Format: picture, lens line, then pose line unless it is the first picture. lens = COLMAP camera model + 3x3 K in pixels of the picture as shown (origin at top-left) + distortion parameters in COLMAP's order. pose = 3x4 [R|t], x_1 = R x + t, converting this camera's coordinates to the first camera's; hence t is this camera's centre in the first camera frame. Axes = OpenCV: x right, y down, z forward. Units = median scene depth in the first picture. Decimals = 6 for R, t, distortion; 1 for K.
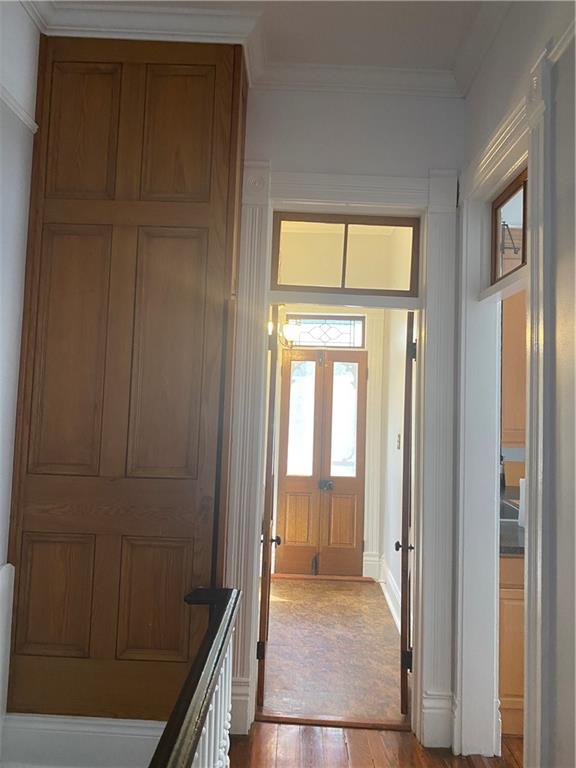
lens RADIAL K [[585.9, 0, 284.4], [0, 585.9, 373.8], [0, 0, 1]] dist [0.083878, -0.082270]
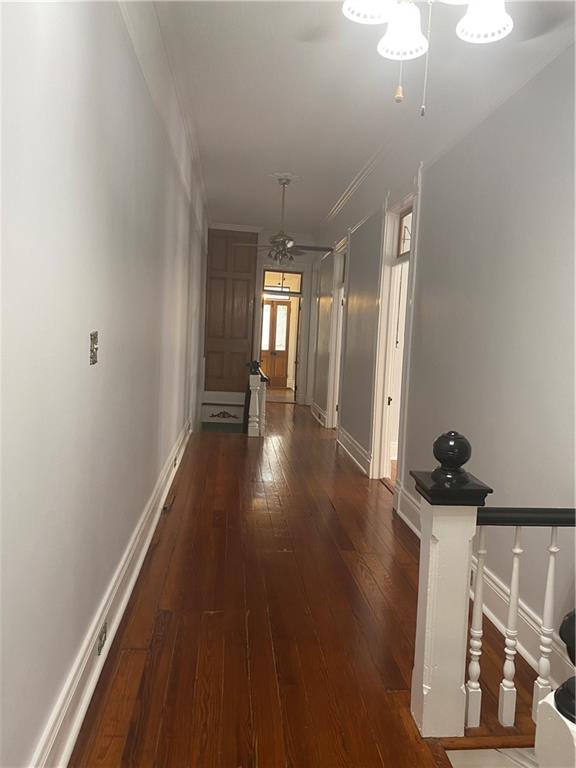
lens RADIAL K [[585.9, 0, 284.4], [0, 585.9, 373.8], [0, 0, 1]] dist [0.083878, -0.082270]
pose [[0.993806, 0.004073, 0.111050, -0.276092], [-0.019858, 0.989753, 0.141405, -0.143364], [-0.109336, -0.142735, 0.983703, -2.554844]]
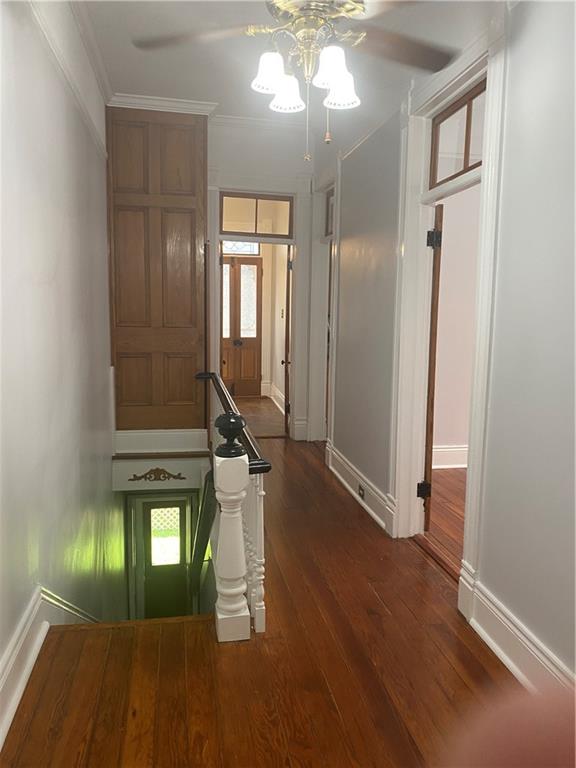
lens RADIAL K [[585.9, 0, 284.4], [0, 585.9, 373.8], [0, 0, 1]] dist [0.083878, -0.082270]
pose [[0.979063, -0.044948, 0.198531, -0.211402], [0.006419, 0.981648, 0.190593, -0.054401], [-0.203454, -0.185328, 0.961384, -0.972673]]
